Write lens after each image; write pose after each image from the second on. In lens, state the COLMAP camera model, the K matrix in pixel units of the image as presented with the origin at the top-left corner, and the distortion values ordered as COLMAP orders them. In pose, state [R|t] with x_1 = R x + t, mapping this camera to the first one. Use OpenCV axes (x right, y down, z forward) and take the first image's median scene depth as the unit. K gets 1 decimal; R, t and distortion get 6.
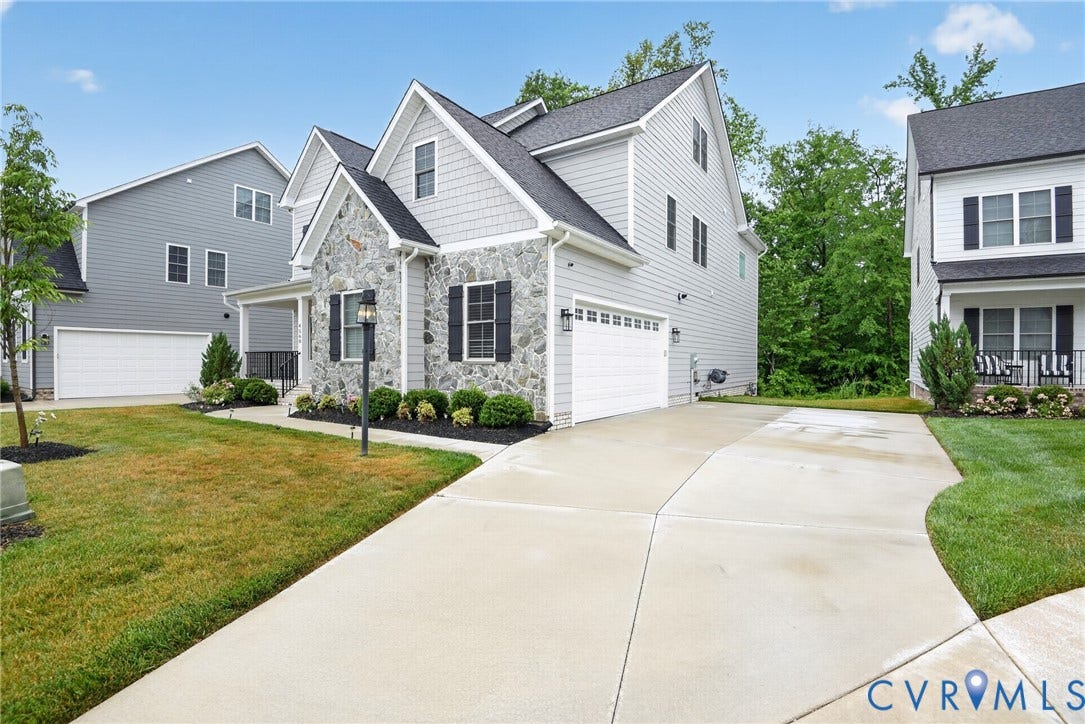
lens RADIAL K [[509.8, 0, 540.9], [0, 509.8, 370.5], [0, 0, 1]] dist [-0.020597, 0.000058]
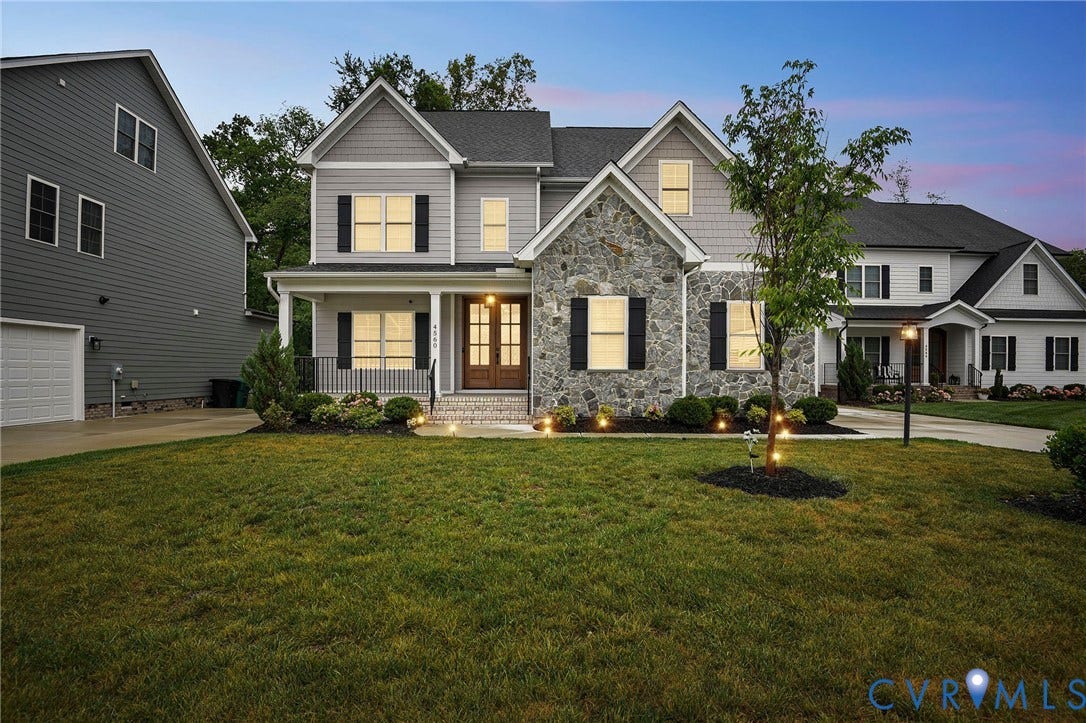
lens RADIAL K [[510.3, 0, 541.4], [0, 510.3, 370.0], [0, 0, 1]] dist [-0.020597, 0.000058]
pose [[0.823776, -0.001681, 0.566913, -1.015312], [0.010605, 0.999866, -0.012446, -0.007507], [-0.566817, 0.016265, 0.823683, 0.282591]]
